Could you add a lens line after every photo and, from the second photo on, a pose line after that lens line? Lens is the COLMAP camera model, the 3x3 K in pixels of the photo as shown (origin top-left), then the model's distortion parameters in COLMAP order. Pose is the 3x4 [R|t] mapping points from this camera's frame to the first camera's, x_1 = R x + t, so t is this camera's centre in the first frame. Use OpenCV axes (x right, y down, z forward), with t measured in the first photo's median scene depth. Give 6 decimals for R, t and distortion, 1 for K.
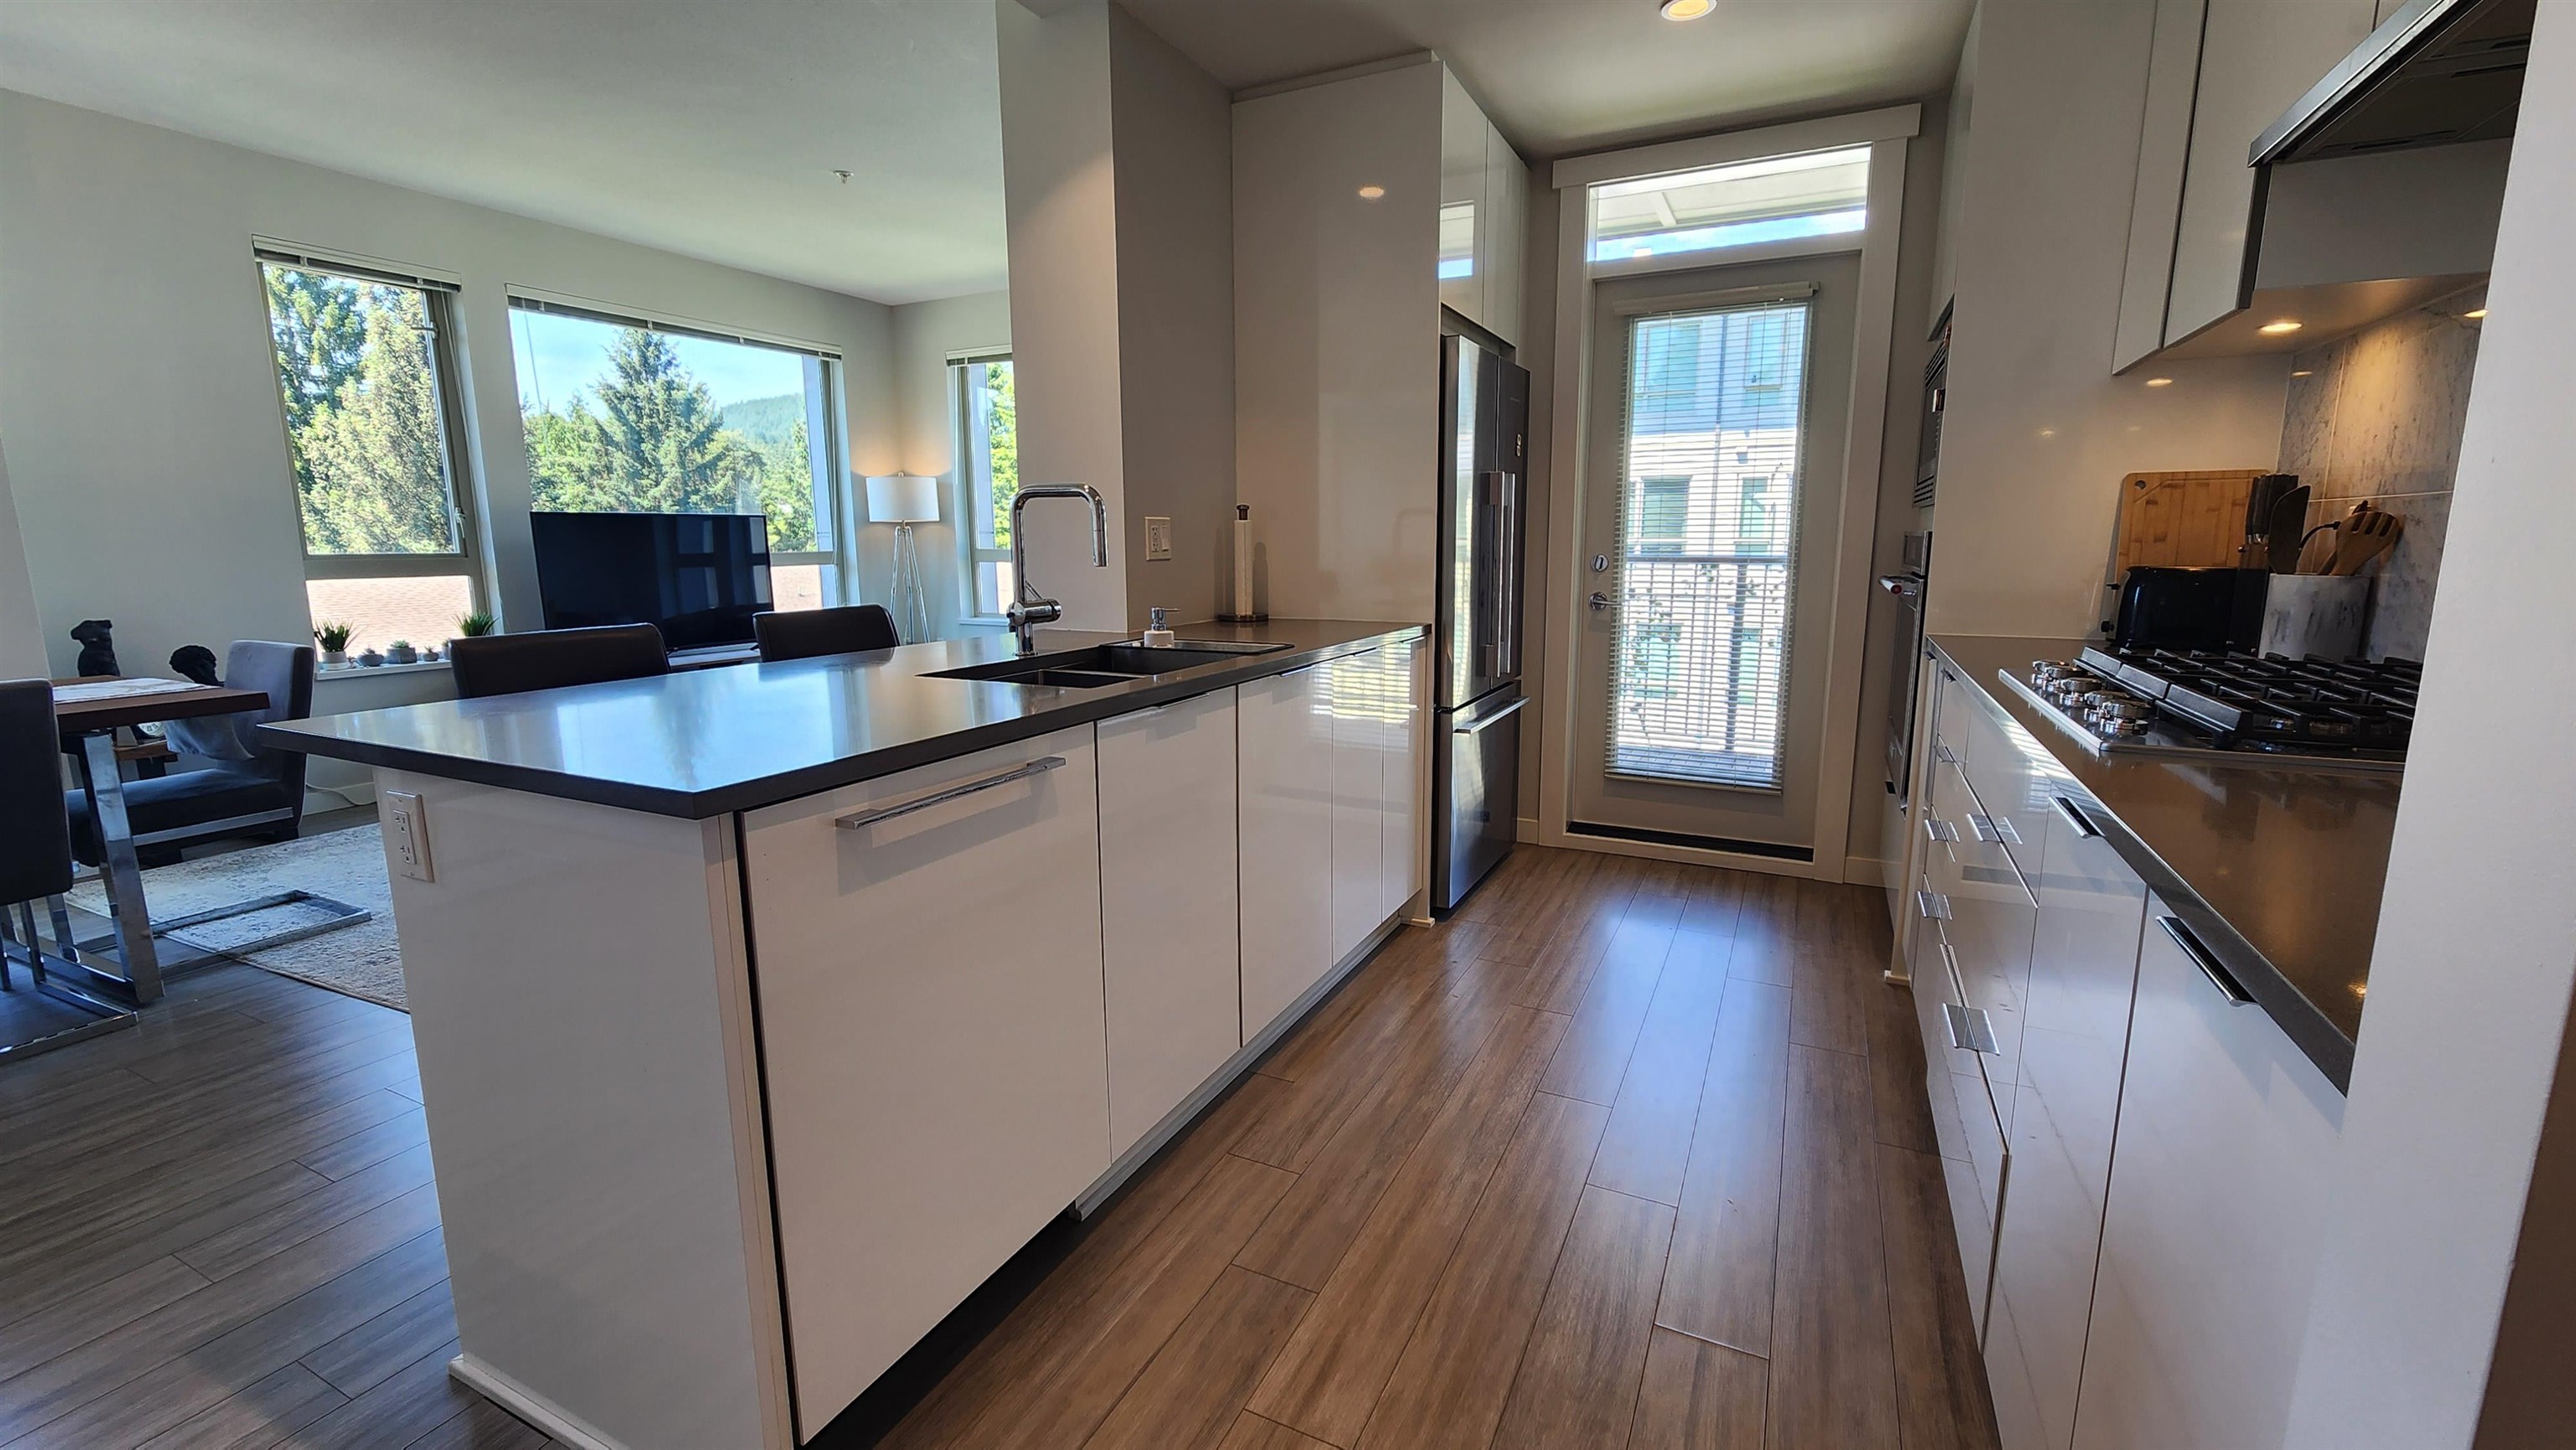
lens RADIAL K [[1058.4, 0, 1286.5], [0, 1058.4, 715.1], [0, 0, 1]] dist [0.000998, 0.000318]
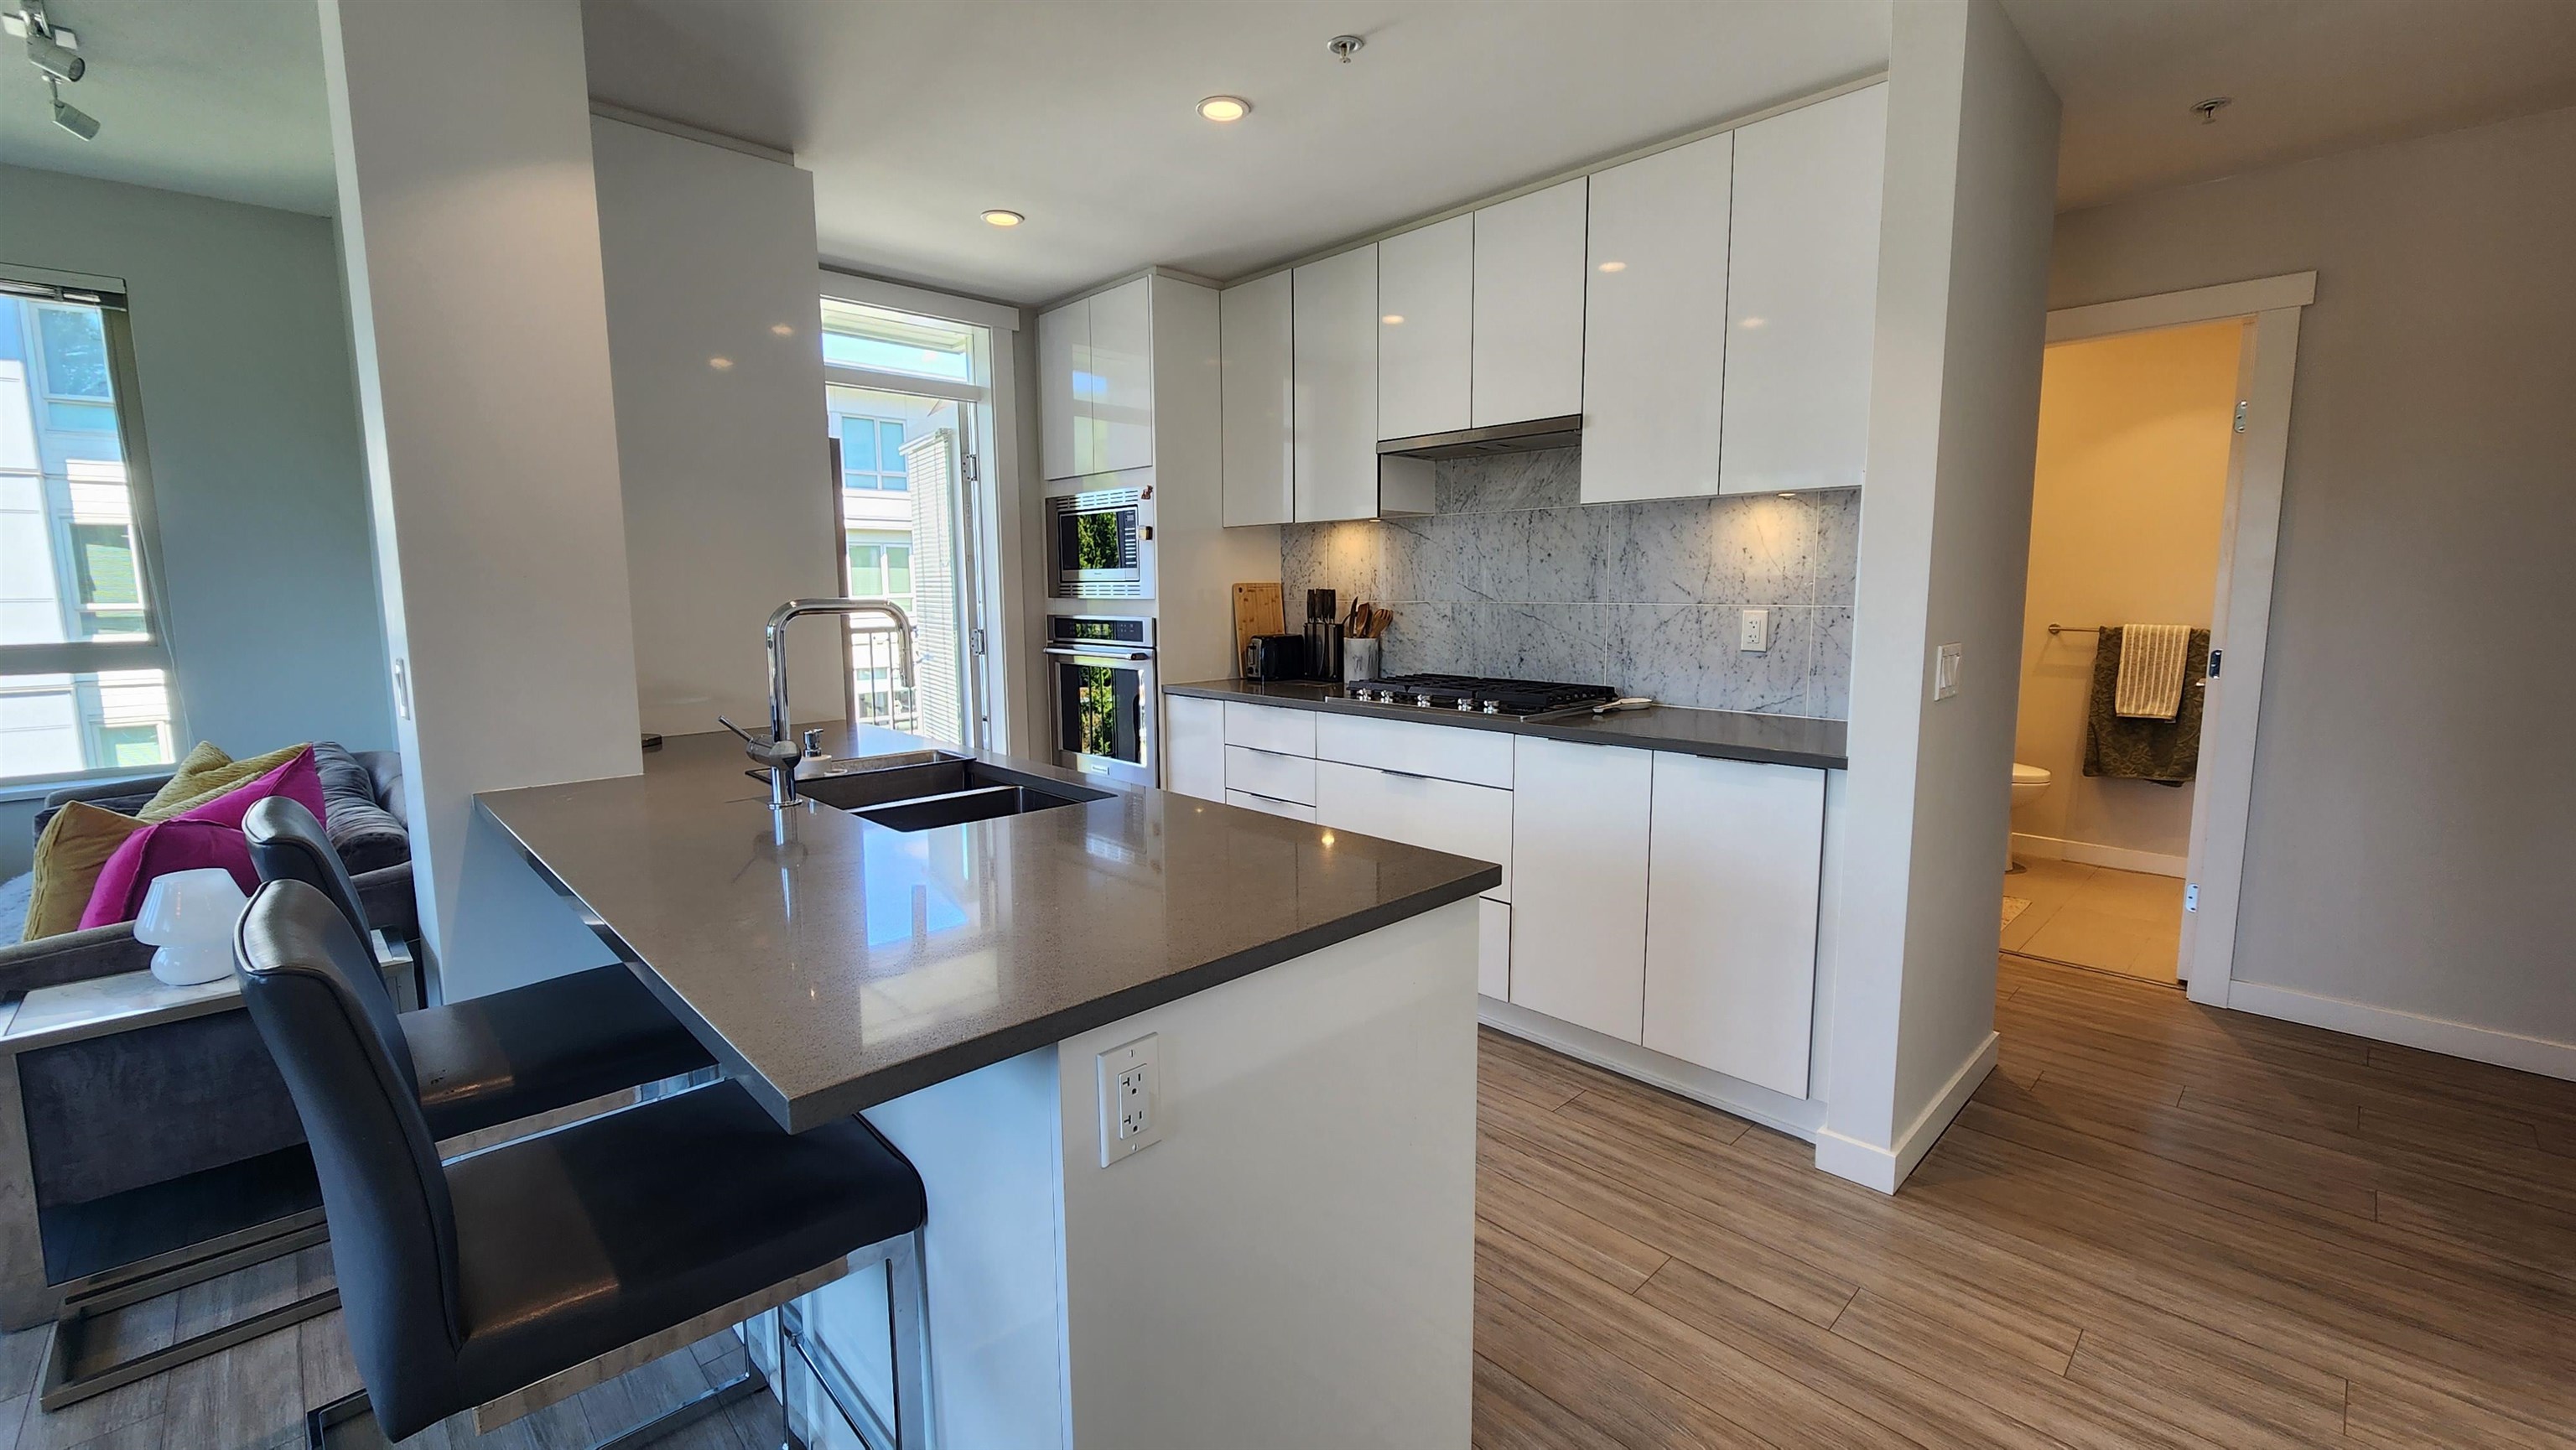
lens RADIAL K [[1058.4, 0, 1286.5], [0, 1058.4, 715.1], [0, 0, 1]] dist [0.000998, 0.000318]
pose [[0.335491, -0.112009, 0.935361, -0.861832], [0.162733, 0.984870, 0.059569, -0.106761], [-0.927881, 0.132229, 0.348642, 0.348484]]
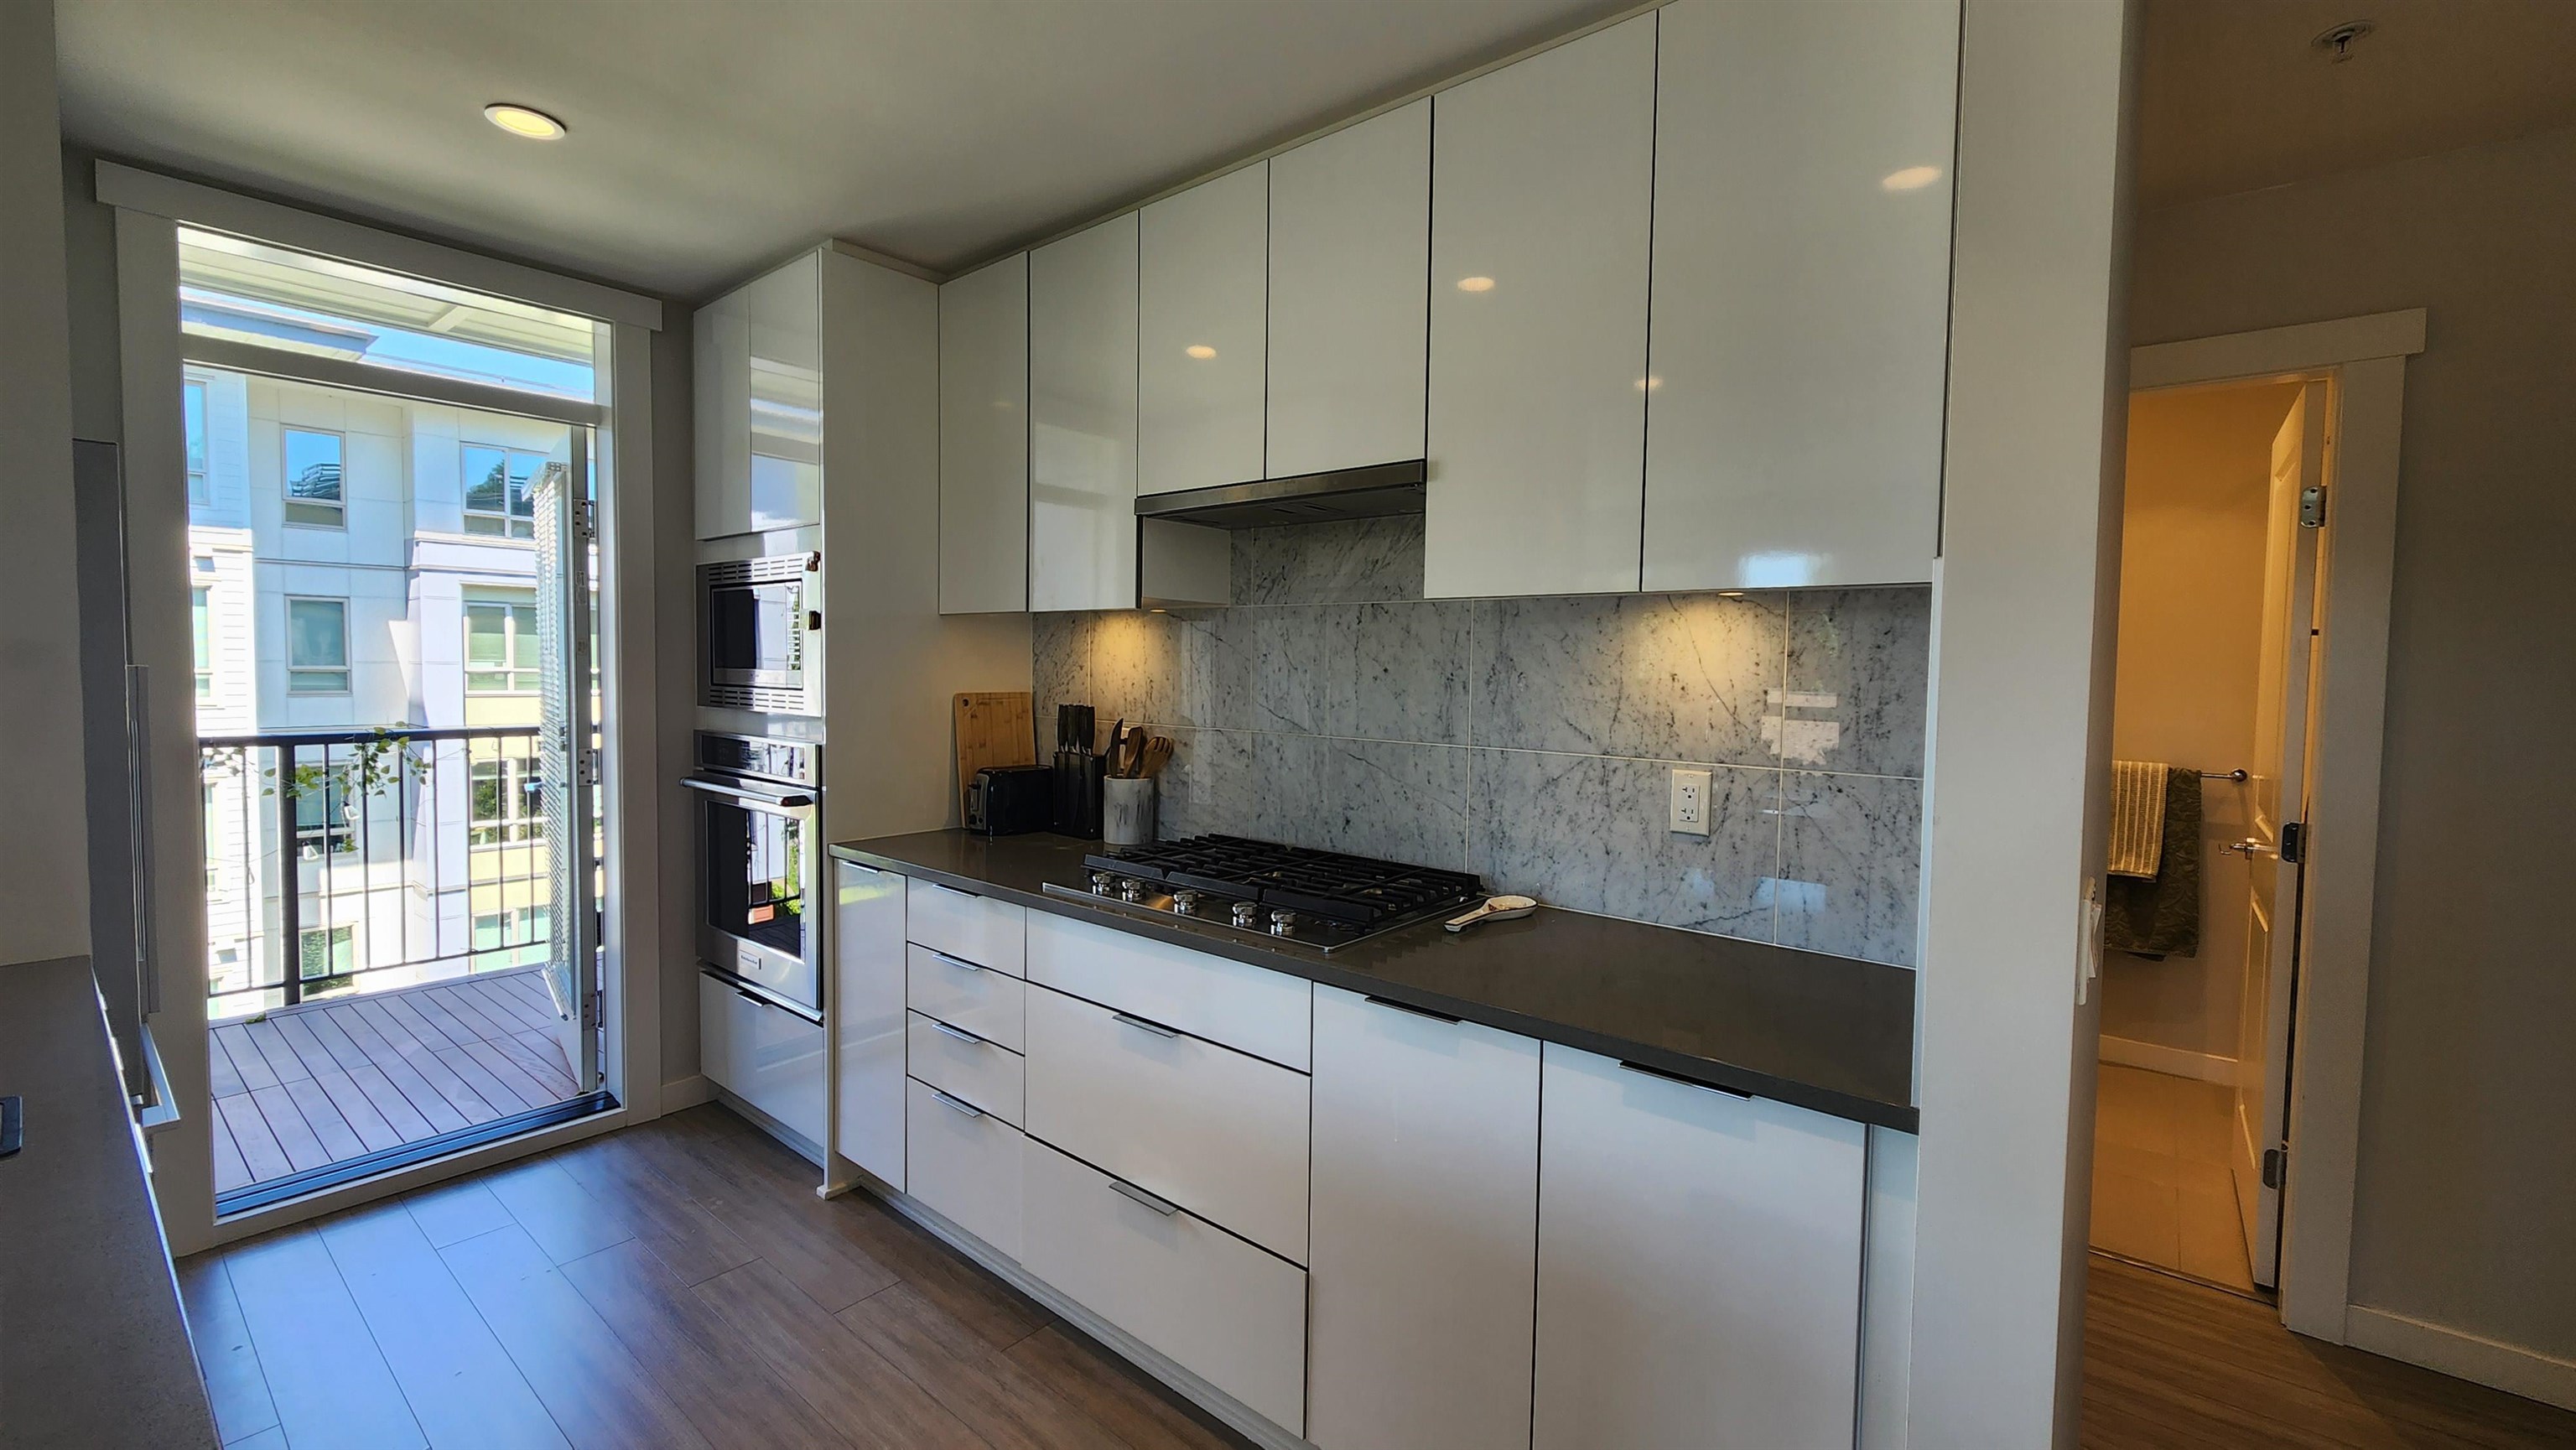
lens RADIAL K [[1058.4, 0, 1286.5], [0, 1058.4, 715.1], [0, 0, 1]] dist [0.000998, 0.000318]
pose [[0.232259, -0.037718, 0.971922, -0.323188], [0.146818, 0.989158, 0.003302, -0.155134], [-0.961509, 0.141929, 0.235279, 0.354699]]
